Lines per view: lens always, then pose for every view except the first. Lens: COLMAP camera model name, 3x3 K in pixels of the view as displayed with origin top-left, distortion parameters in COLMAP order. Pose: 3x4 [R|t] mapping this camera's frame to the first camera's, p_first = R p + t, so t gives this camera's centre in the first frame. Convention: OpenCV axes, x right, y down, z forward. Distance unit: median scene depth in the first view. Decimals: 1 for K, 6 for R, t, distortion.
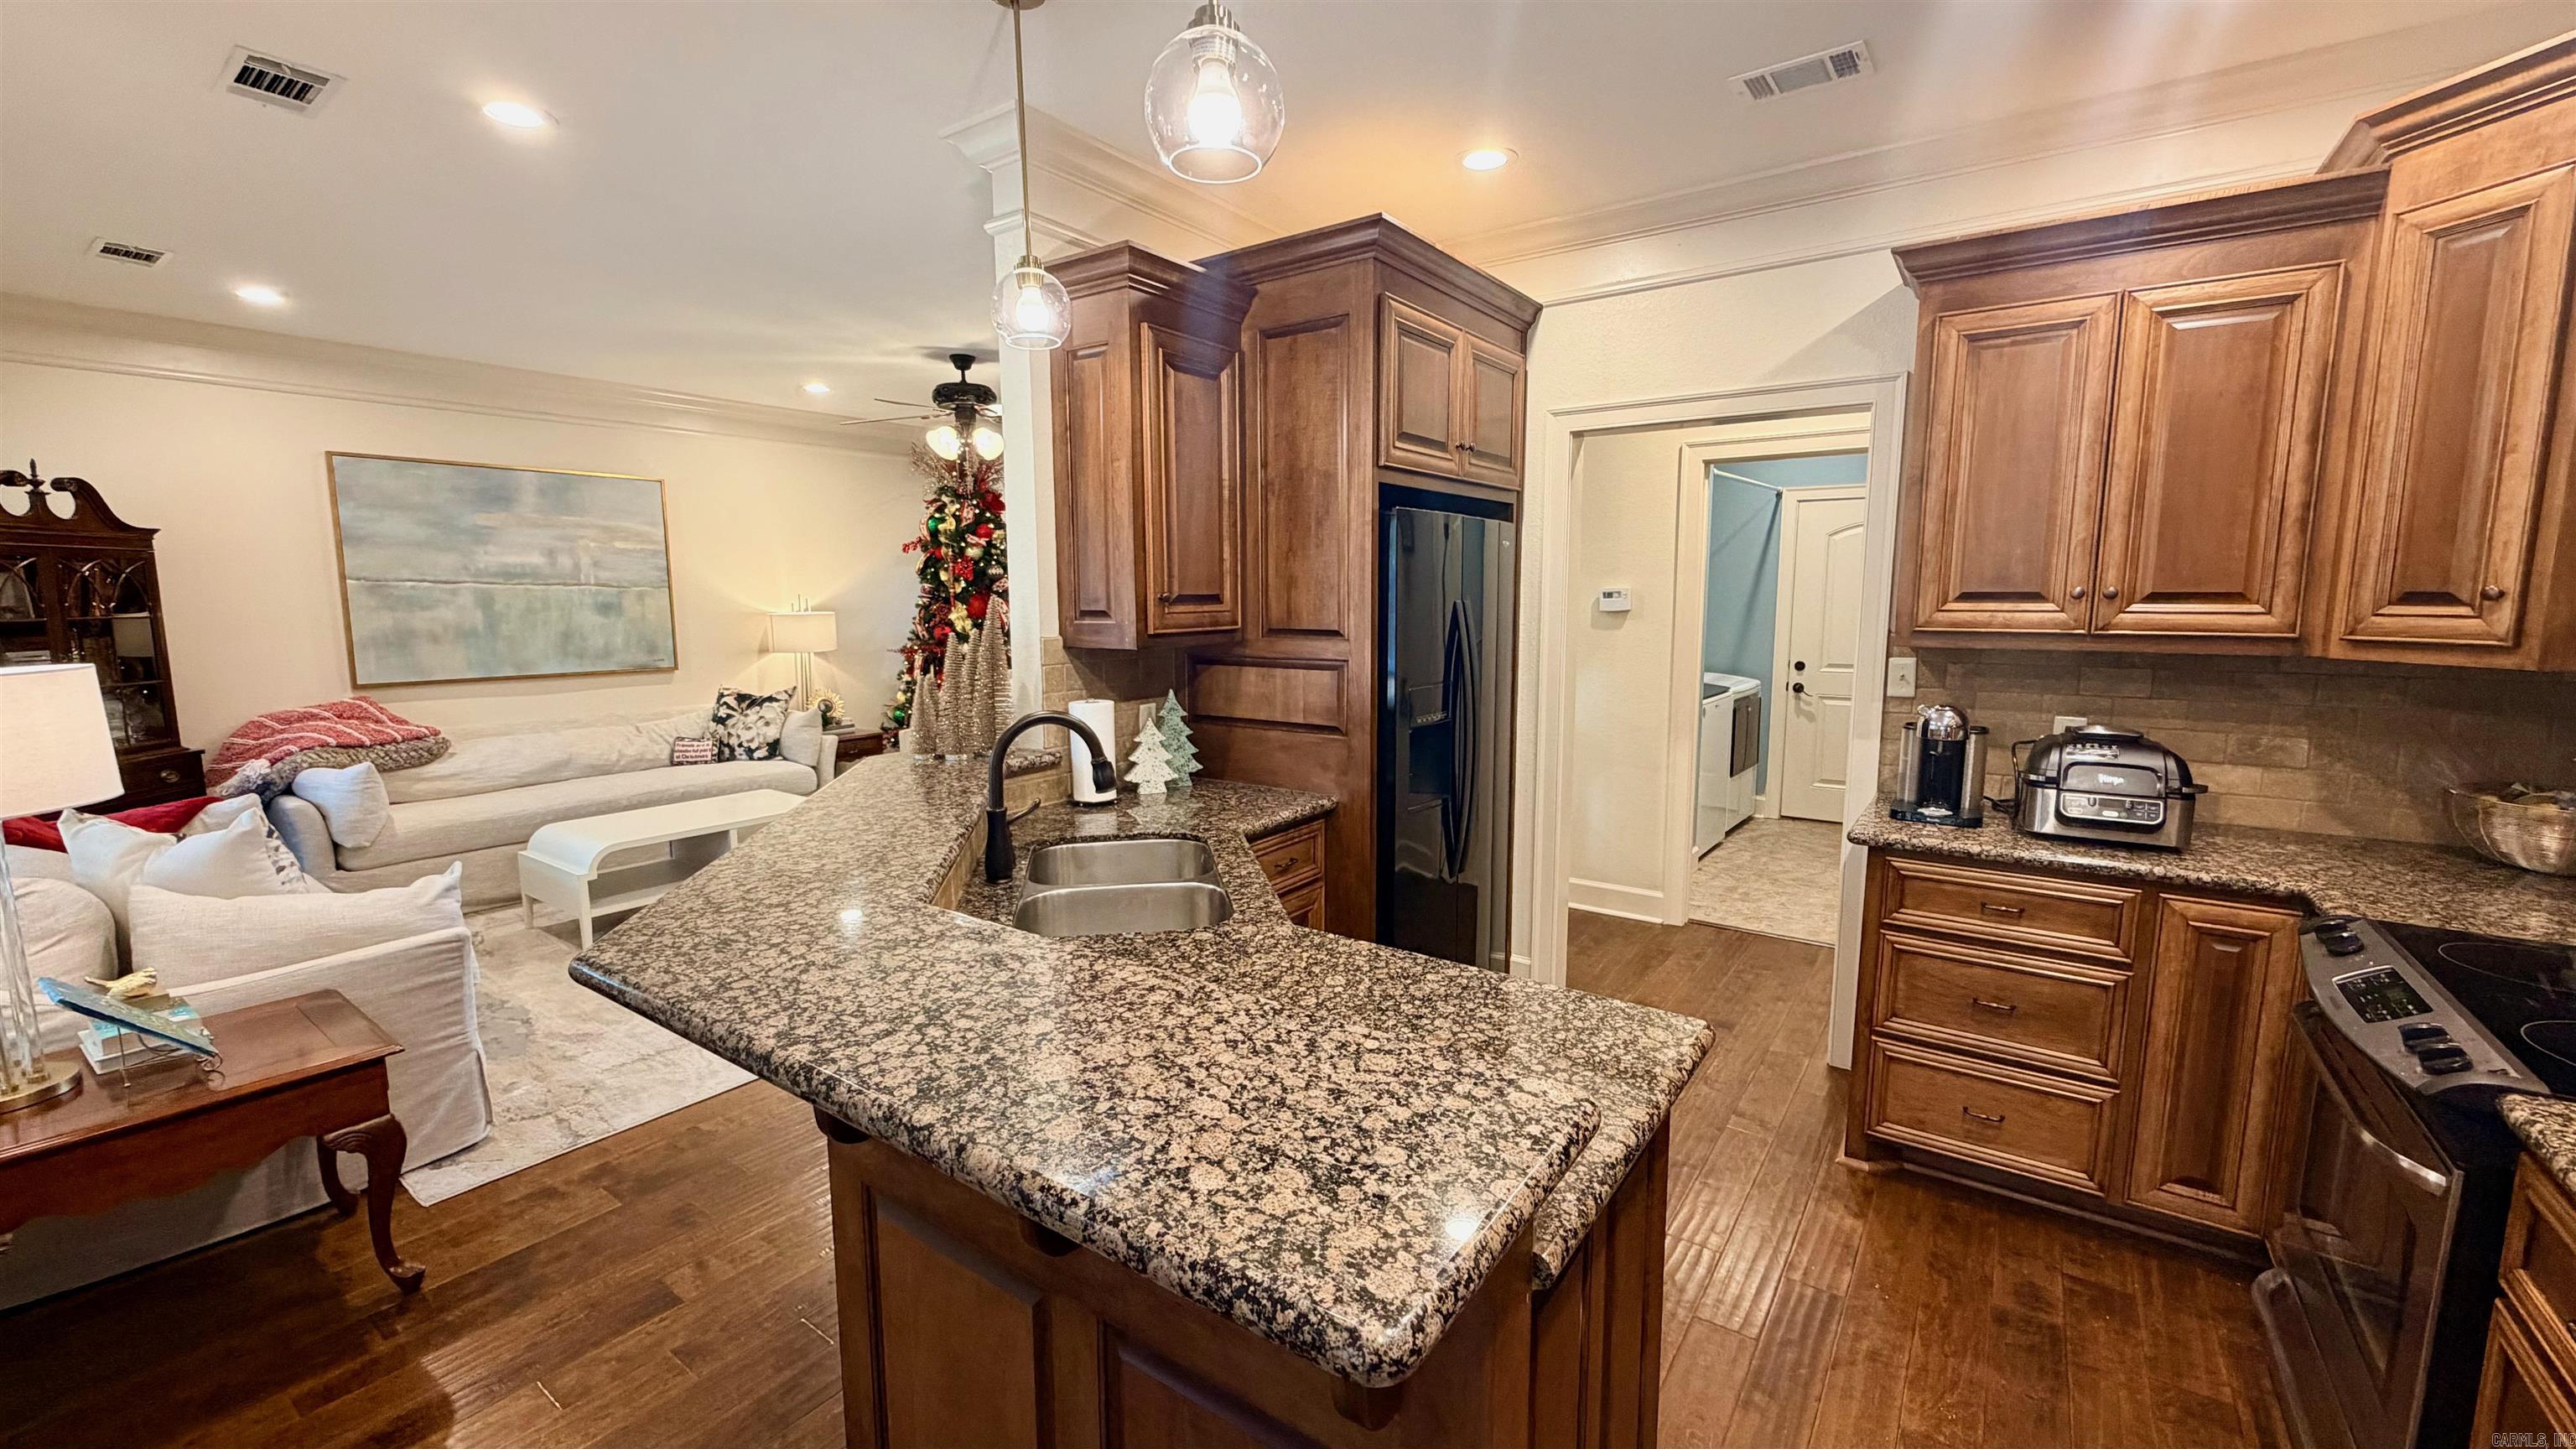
lens RADIAL K [[1024.0, 0, 1282.4], [0, 1024.0, 725.8], [0, 0, 1]] dist [0.000156, -0.000174]
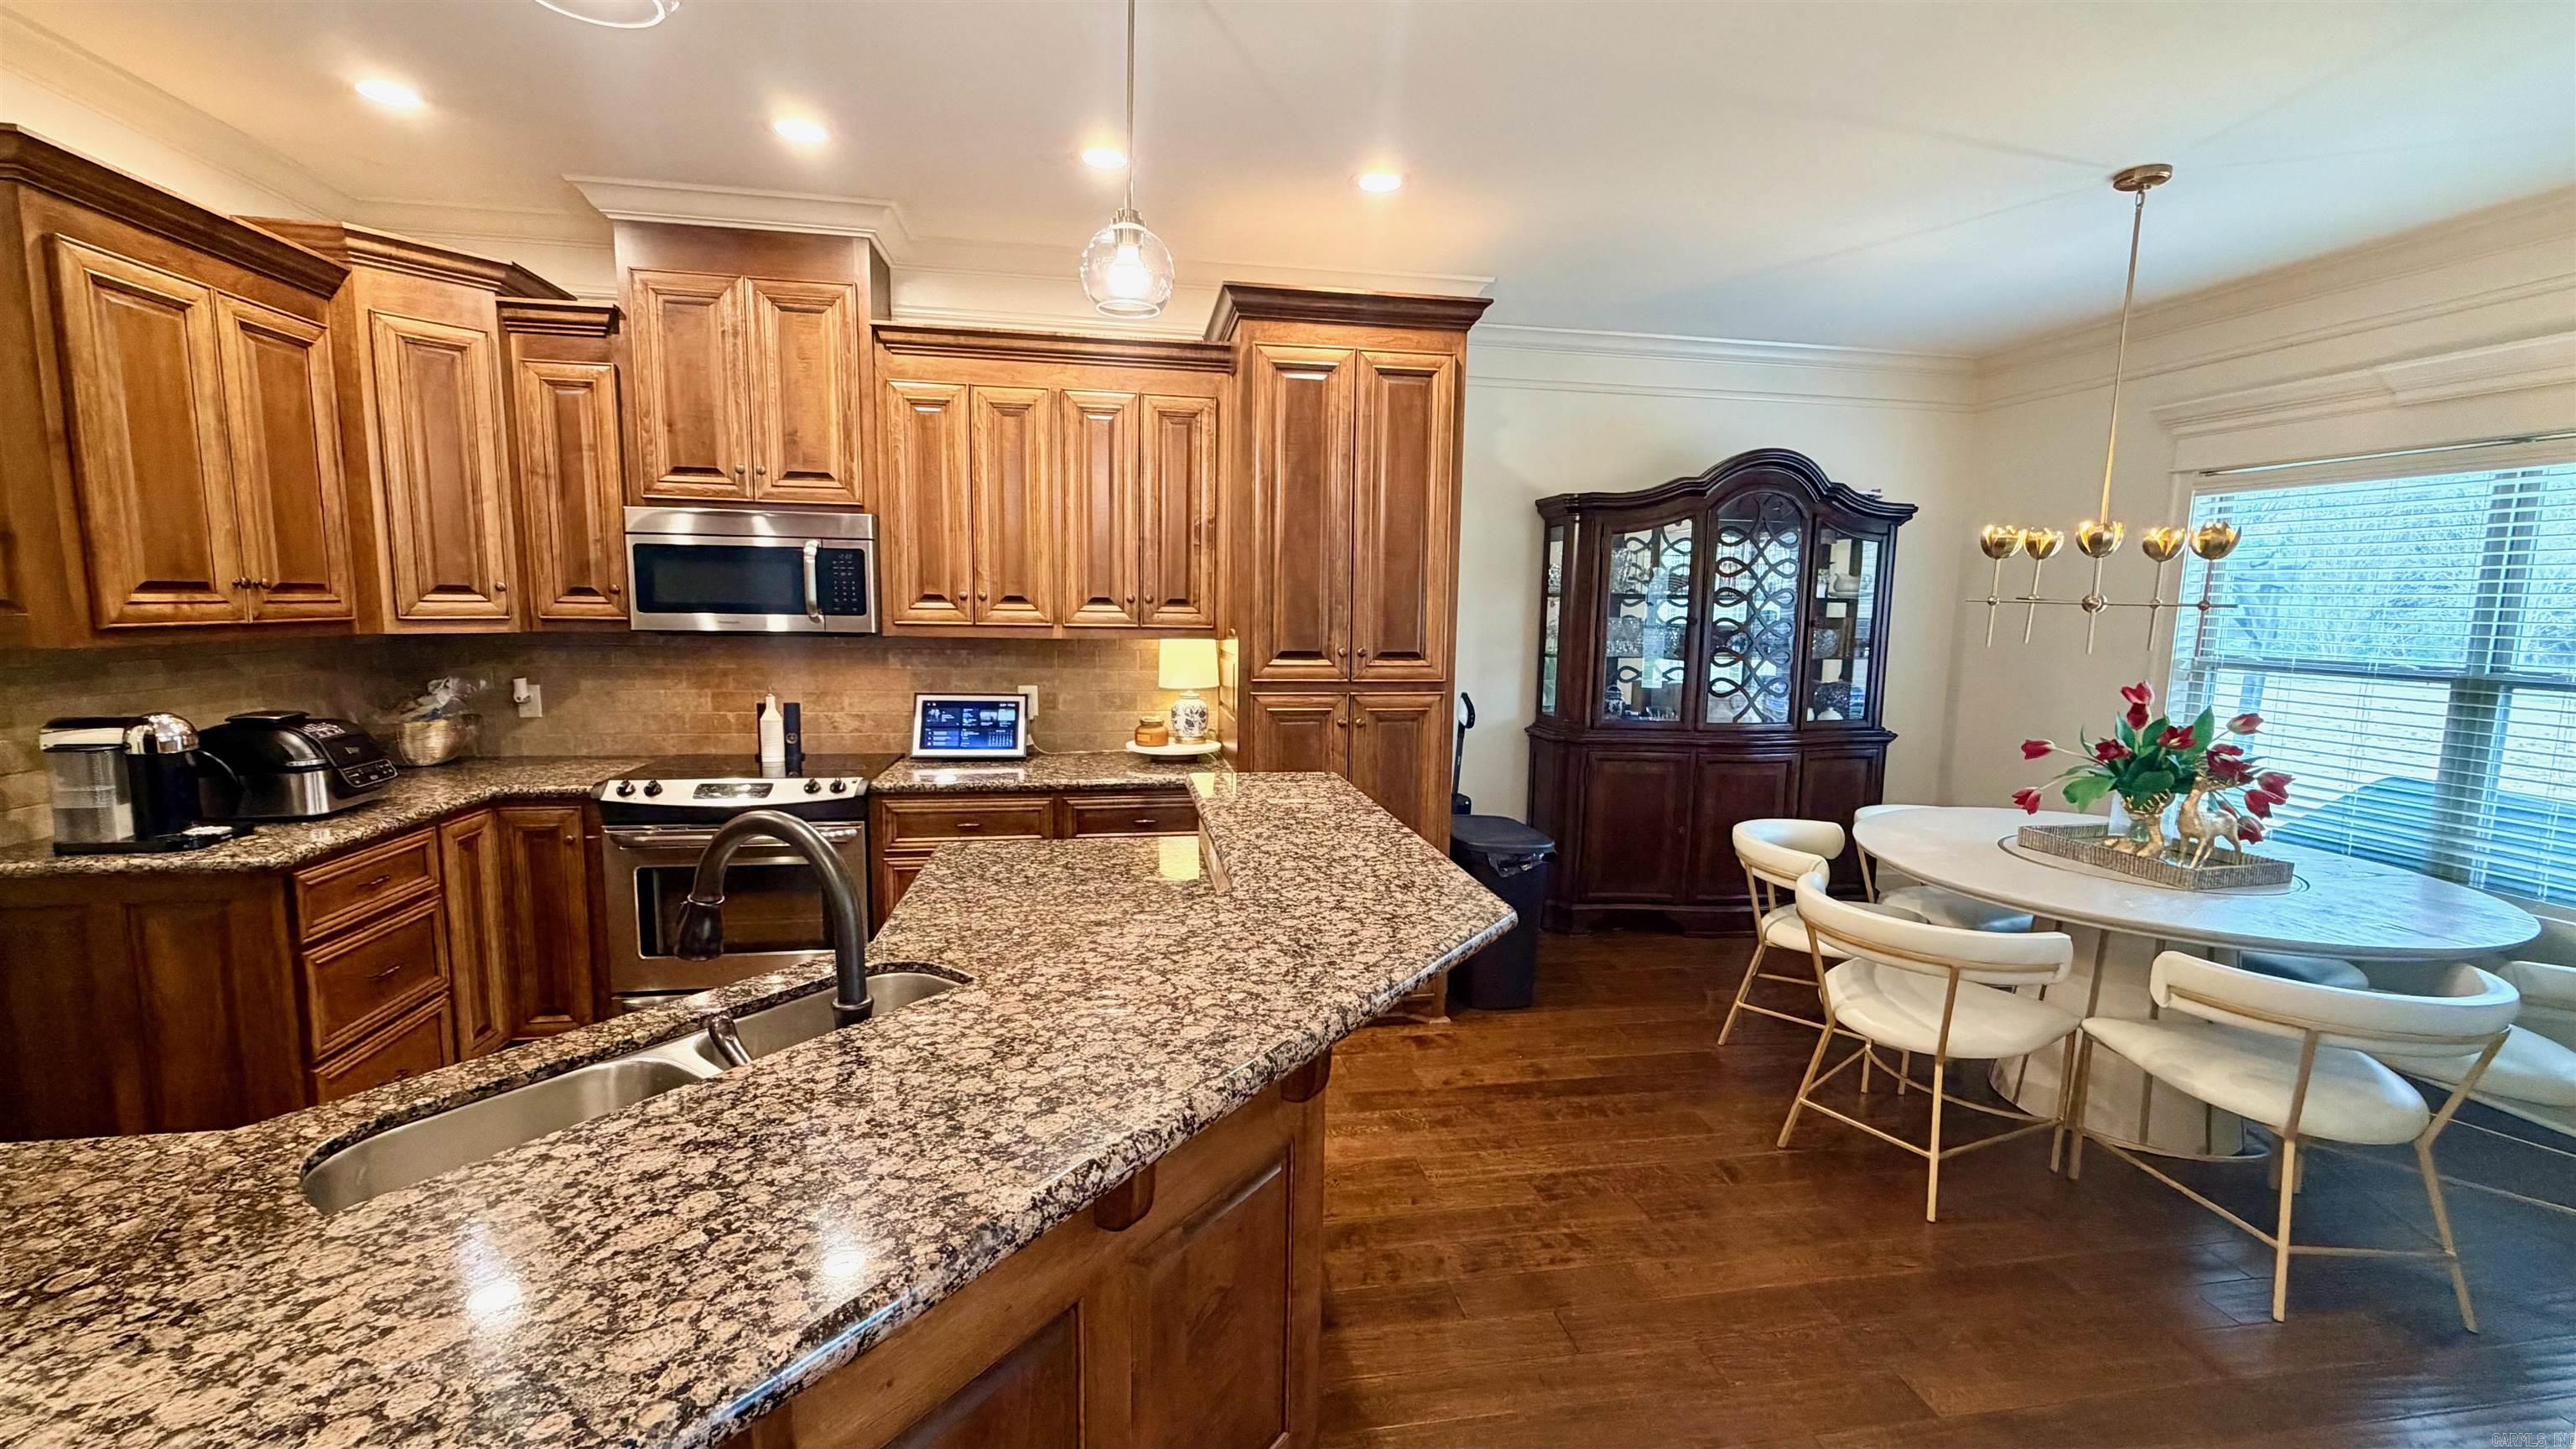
lens RADIAL K [[1024.0, 0, 1285.1], [0, 1024.0, 725.7], [0, 0, 1]] dist [0.000156, -0.000174]
pose [[-0.712295, -0.096180, 0.695259, -0.607132], [0.078423, 0.973458, 0.215010, -0.116780], [-0.697485, 0.207675, -0.685847, 0.906950]]
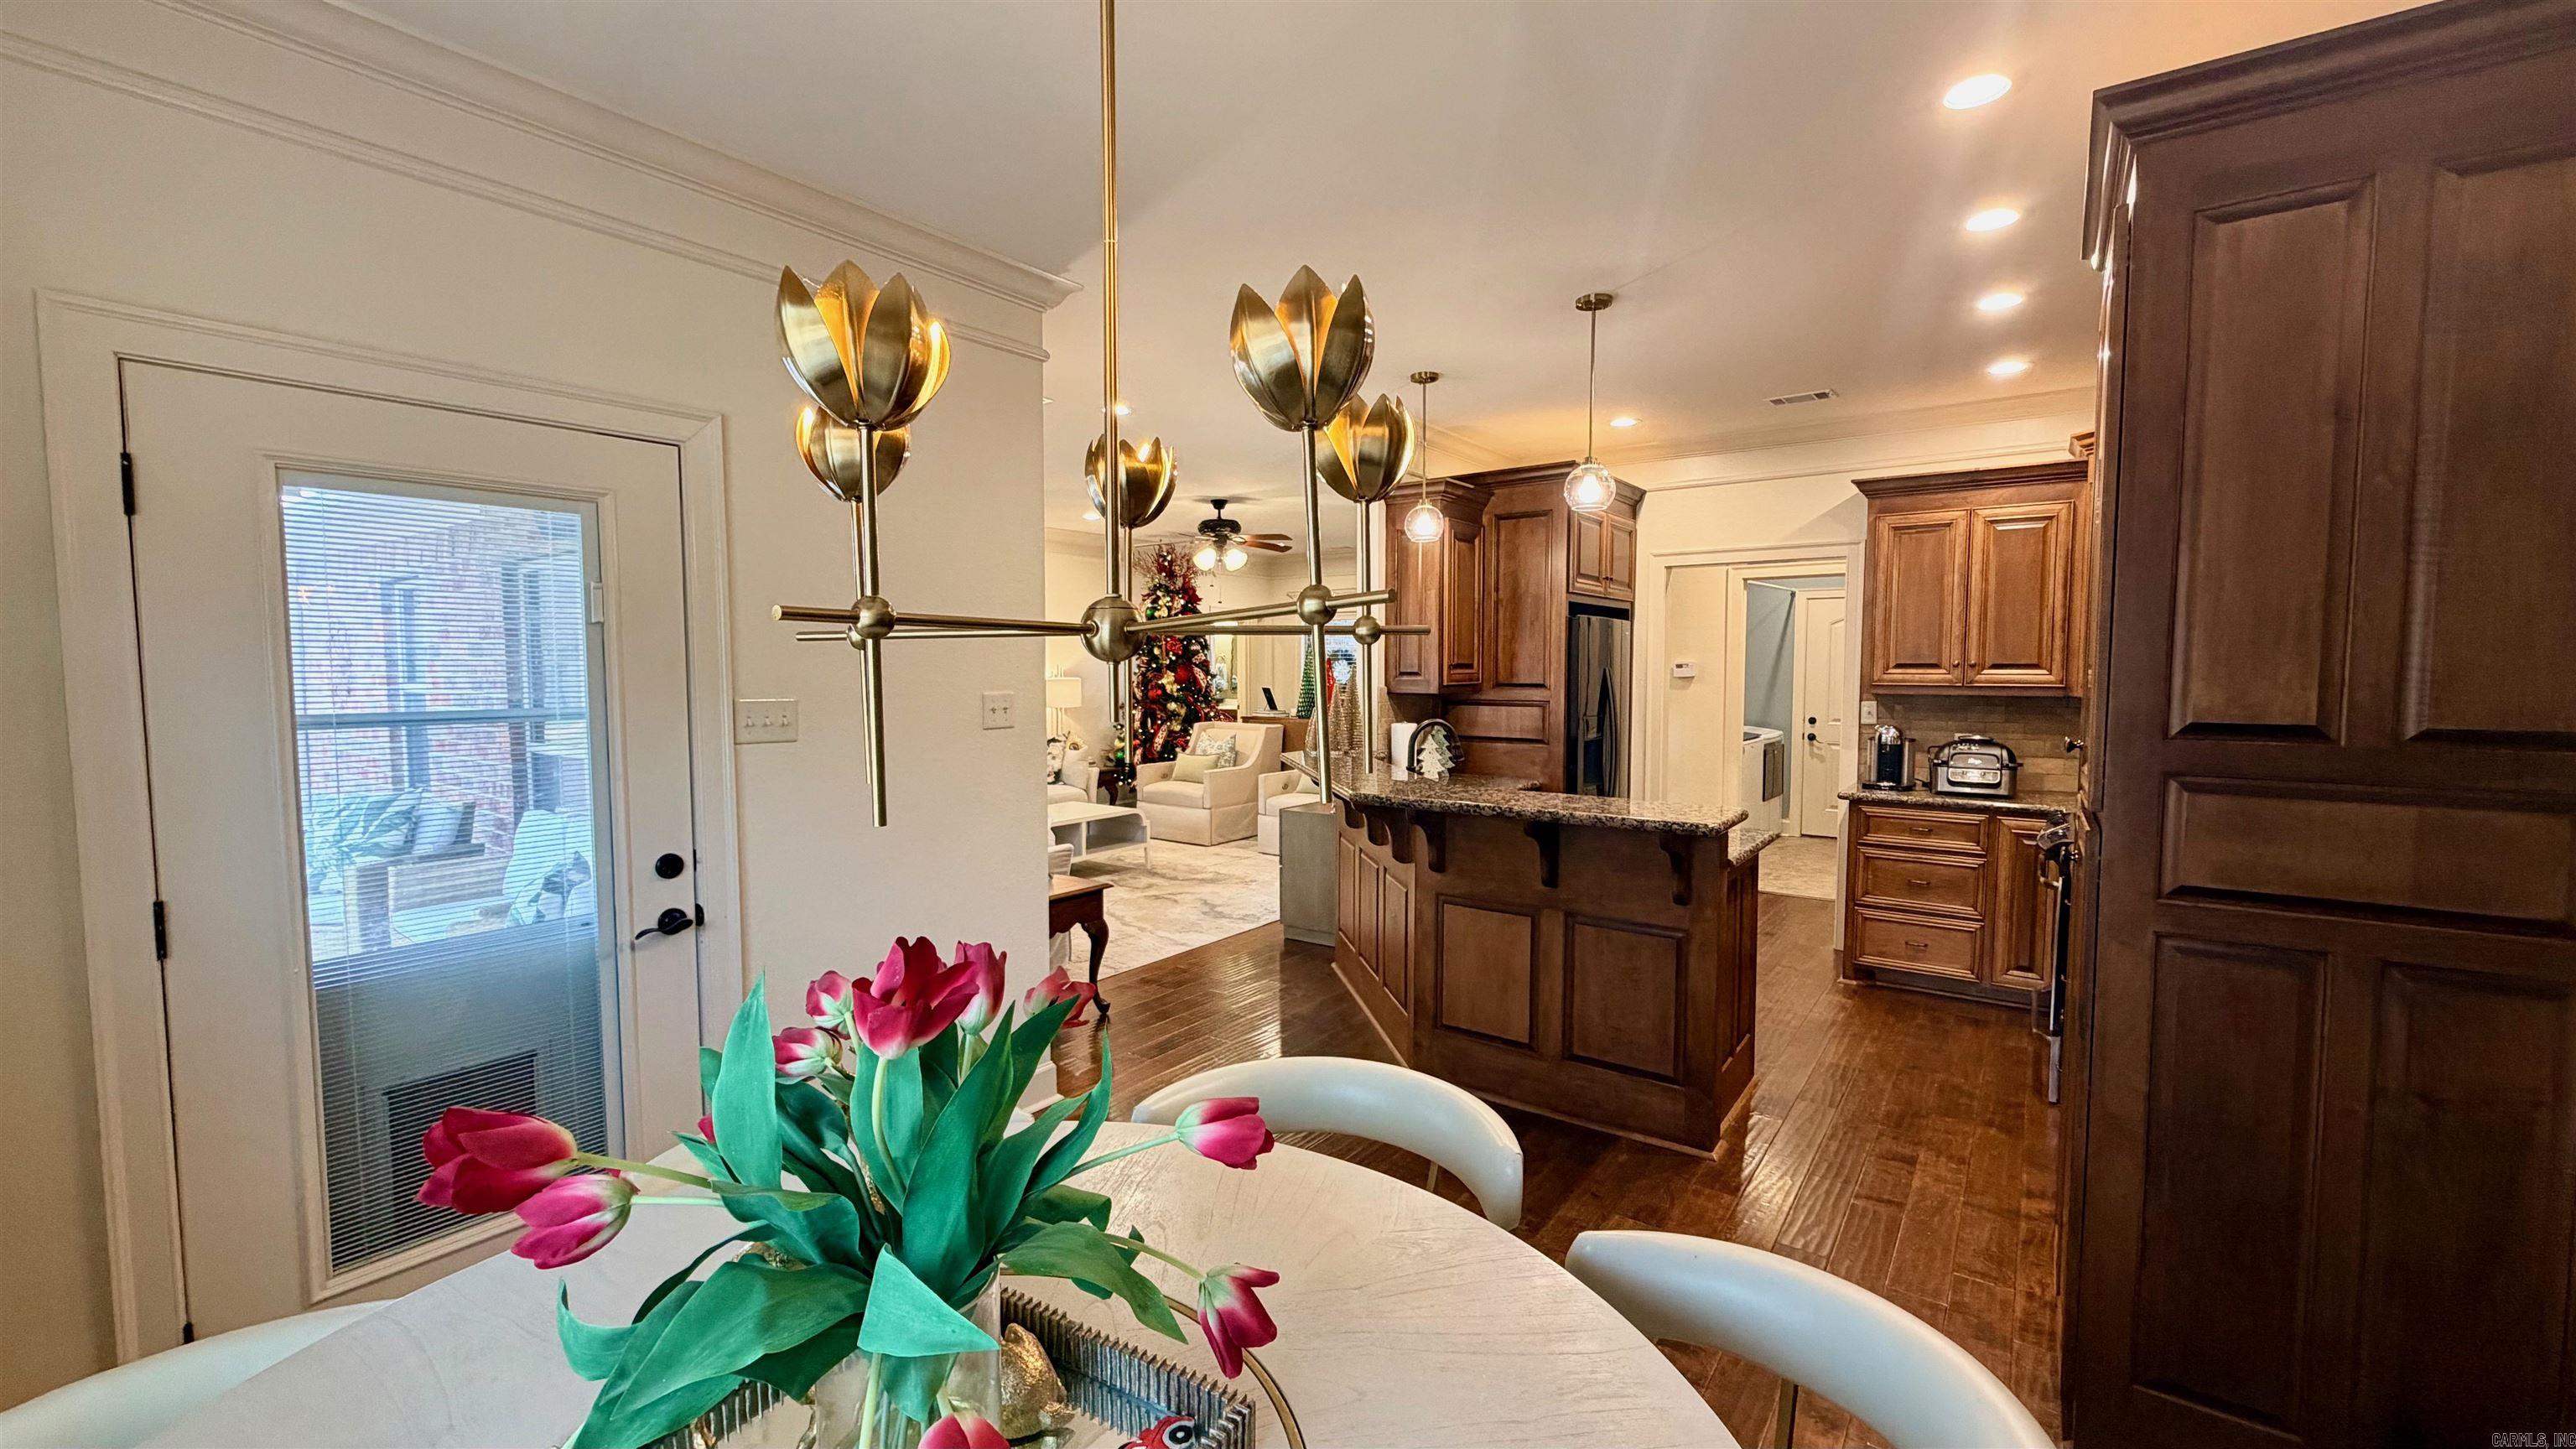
lens RADIAL K [[1024.0, 0, 1280.5], [0, 1024.0, 727.7], [0, 0, 1]] dist [0.000156, -0.000174]
pose [[0.999869, 0.004753, -0.015499, -0.391127], [-0.005827, 0.997531, -0.069983, 0.113542], [0.015128, 0.070064, 0.997428, -0.798344]]
